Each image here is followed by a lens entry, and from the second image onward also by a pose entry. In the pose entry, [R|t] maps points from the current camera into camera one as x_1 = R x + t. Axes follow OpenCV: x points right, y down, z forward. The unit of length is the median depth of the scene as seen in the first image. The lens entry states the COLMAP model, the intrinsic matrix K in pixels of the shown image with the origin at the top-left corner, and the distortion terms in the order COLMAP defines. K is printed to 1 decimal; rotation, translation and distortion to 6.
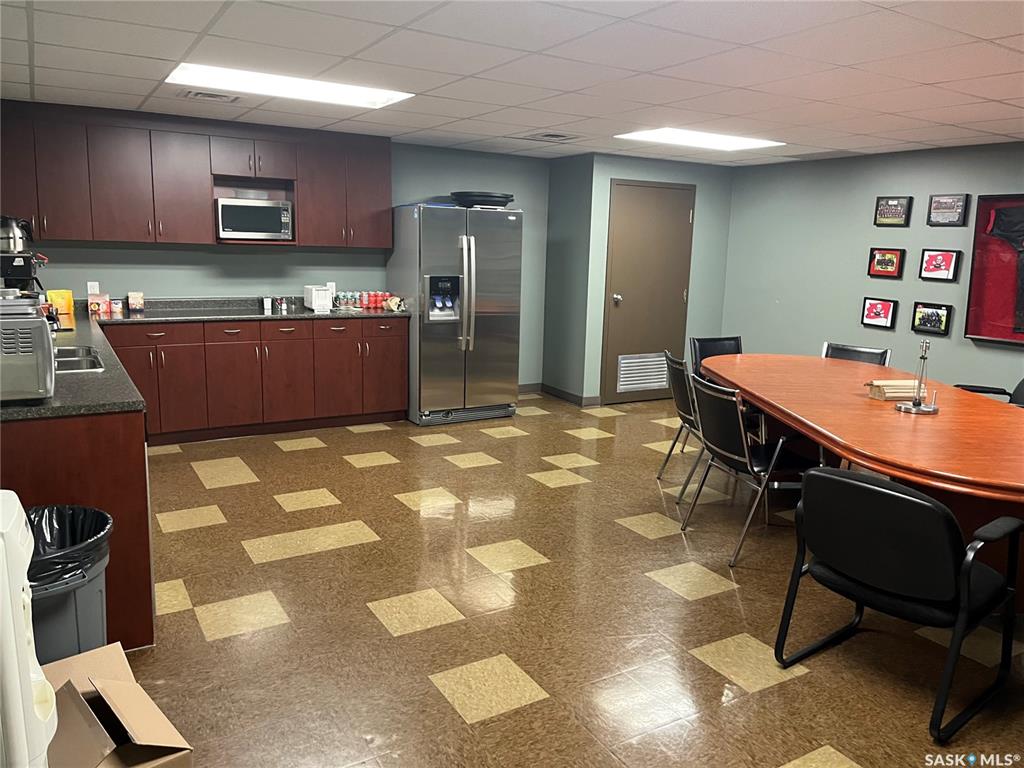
lens RADIAL K [[780.1, 0, 519.2], [0, 780.1, 380.5], [0, 0, 1]] dist [0.093815, -0.108534]
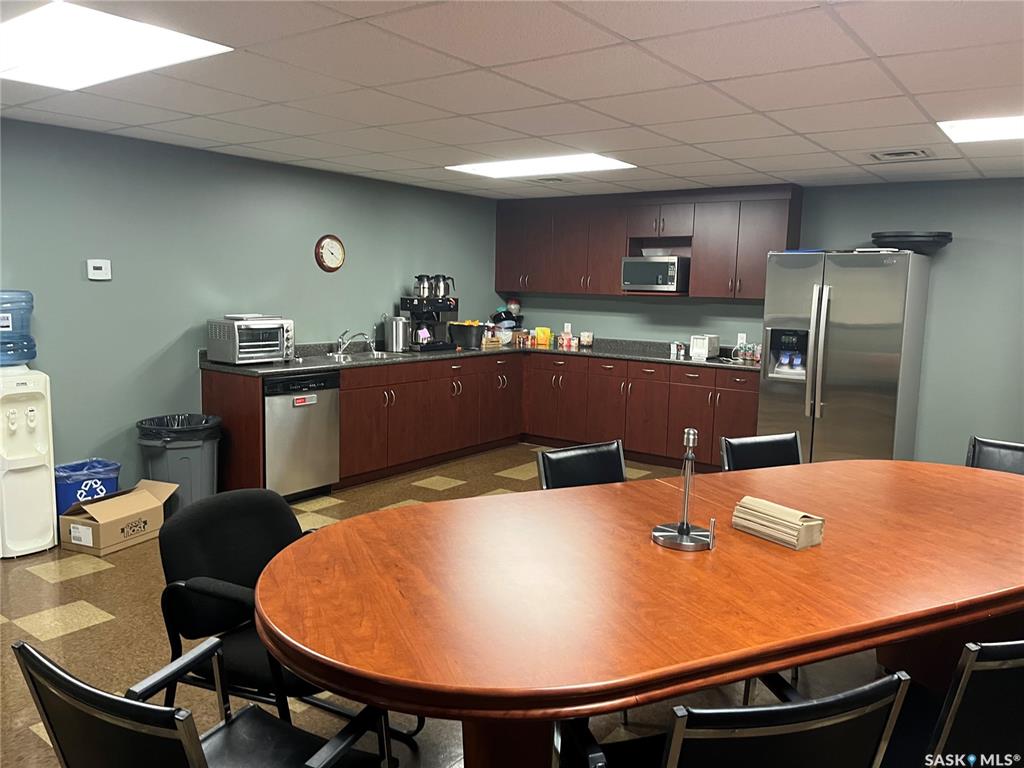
lens RADIAL K [[780.1, 0, 519.2], [0, 780.1, 380.5], [0, 0, 1]] dist [0.093815, -0.108534]
pose [[0.387237, 0.098261, -0.916729, 0.615169], [-0.175359, 0.984004, 0.031399, -0.050704], [0.905150, 0.148598, 0.398274, 0.374463]]
